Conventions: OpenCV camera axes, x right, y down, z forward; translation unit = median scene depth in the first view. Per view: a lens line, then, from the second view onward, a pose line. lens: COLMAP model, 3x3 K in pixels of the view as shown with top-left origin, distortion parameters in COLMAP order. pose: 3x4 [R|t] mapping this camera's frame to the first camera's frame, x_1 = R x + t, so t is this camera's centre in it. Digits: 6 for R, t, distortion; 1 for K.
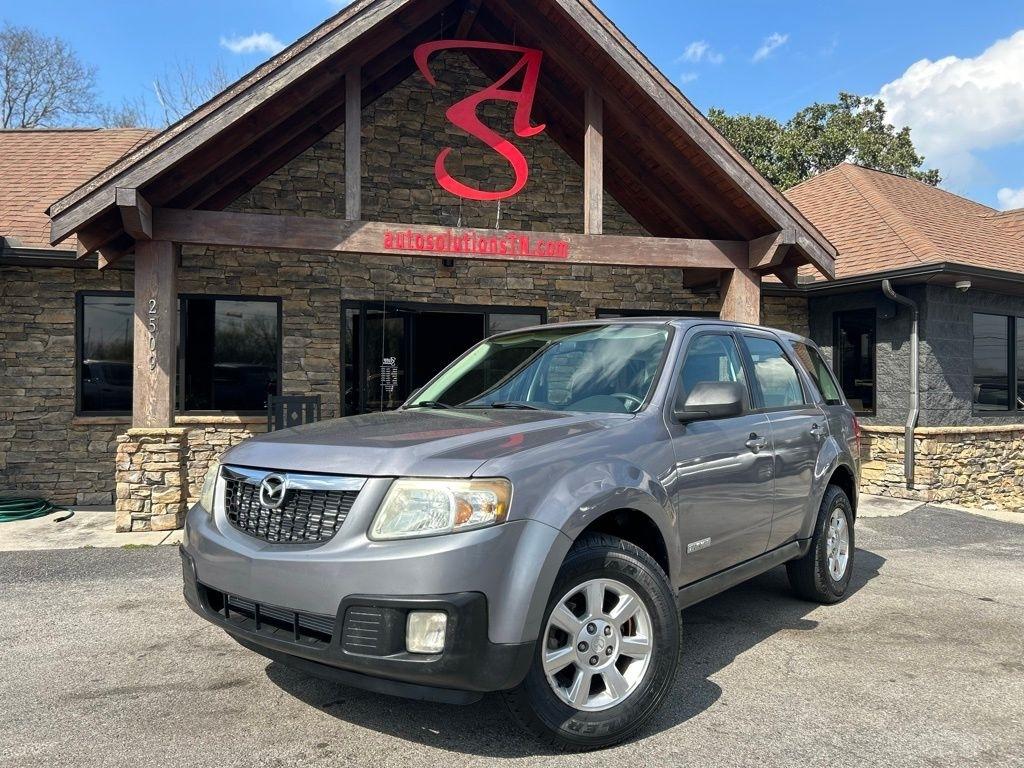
lens RADIAL K [[767.6, 0, 511.1], [0, 767.6, 389.2], [0, 0, 1]] dist [0.103756, -0.197706]
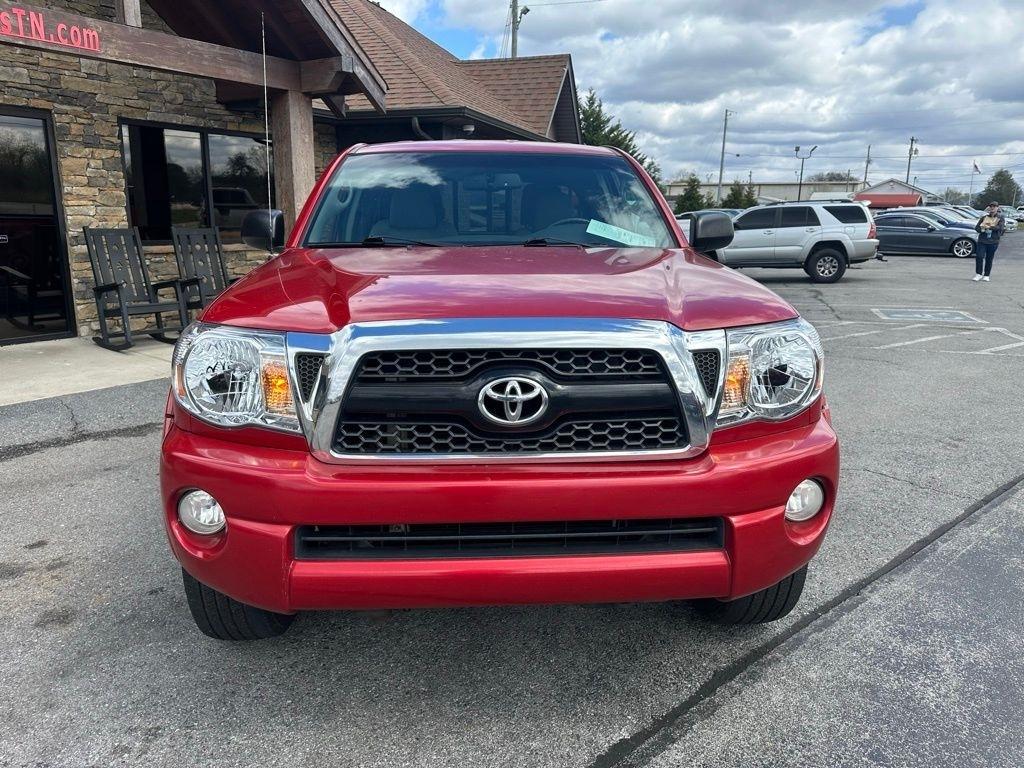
lens RADIAL K [[720.5, 0, 513.0], [0, 720.5, 382.6], [0, 0, 1]] dist [0.017587, -0.019885]
pose [[0.760085, -0.138864, 0.634813, -0.122041], [-0.019195, 0.971676, 0.235535, -0.019944], [-0.649540, -0.191212, 0.735891, 0.090256]]
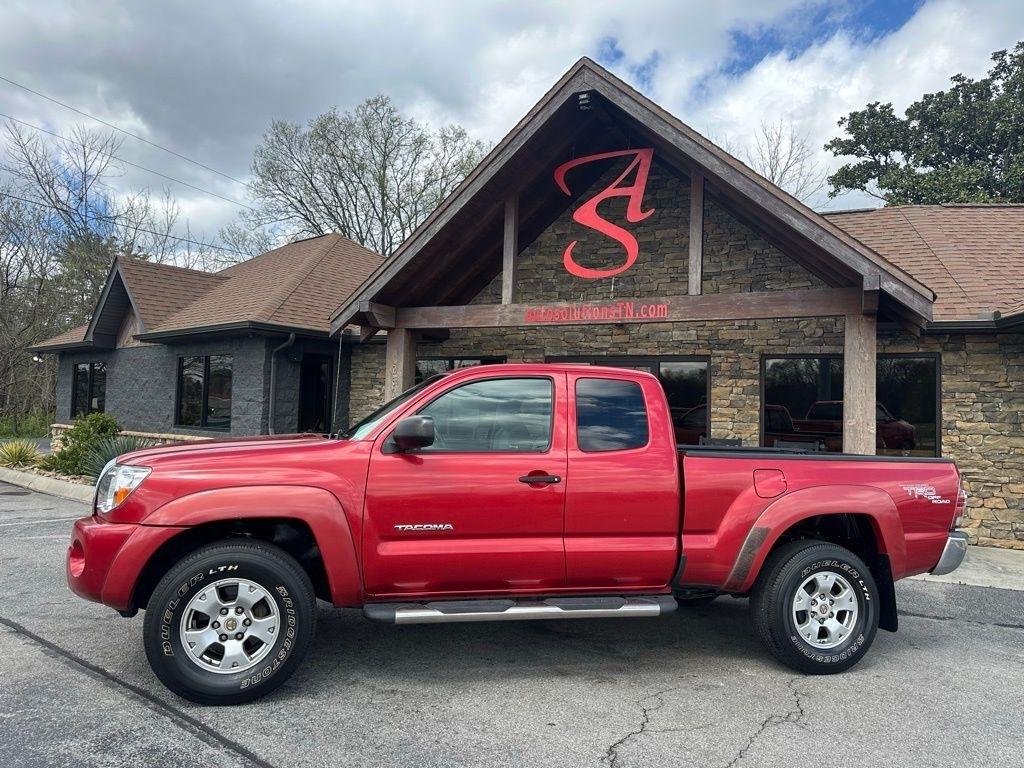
lens RADIAL K [[711.1, 0, 517.8], [0, 711.1, 384.1], [0, 0, 1]] dist [0.122910, -0.164328]
pose [[0.785442, -0.006747, -0.618898, 0.544710], [-0.018454, 0.999241, -0.034314, -0.026504], [0.618660, 0.038373, 0.784721, 0.005848]]
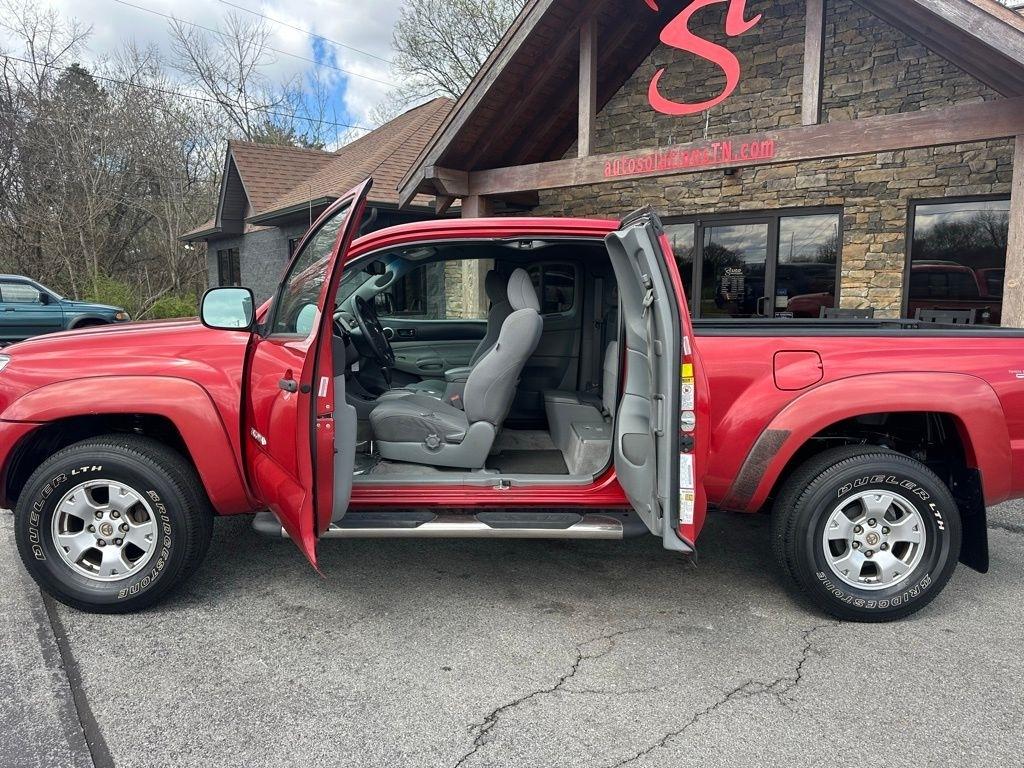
lens RADIAL K [[713.6, 0, 513.5], [0, 713.6, 383.6], [0, 0, 1]] dist [0.052029, -0.059047]
pose [[0.612505, 0.101837, -0.783879, 0.567330], [0.011415, 0.990424, 0.137590, -0.022289], [0.790384, -0.093222, 0.605477, 0.188733]]
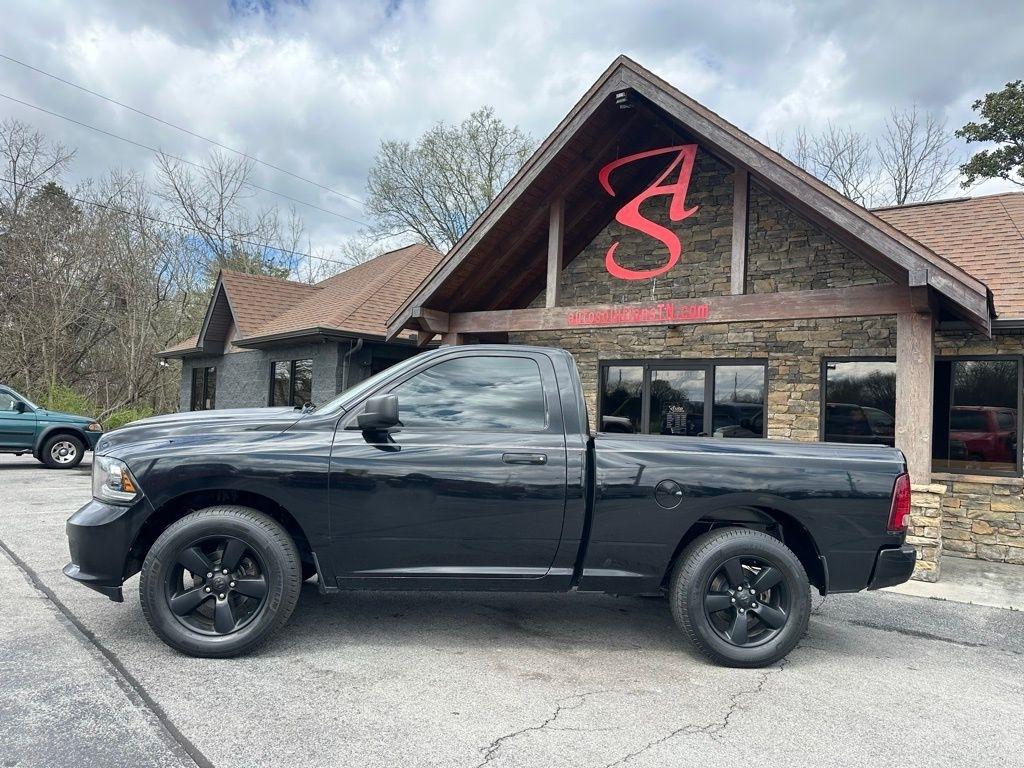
lens RADIAL K [[710.8, 0, 512.0], [0, 710.8, 392.7], [0, 0, 1]] dist [0.102670, -0.130281]
pose [[0.662992, 0.000299, -0.748627, 0.641611], [-0.030789, 0.999165, -0.026868, -0.024134], [0.747993, 0.040863, 0.662447, 0.088177]]
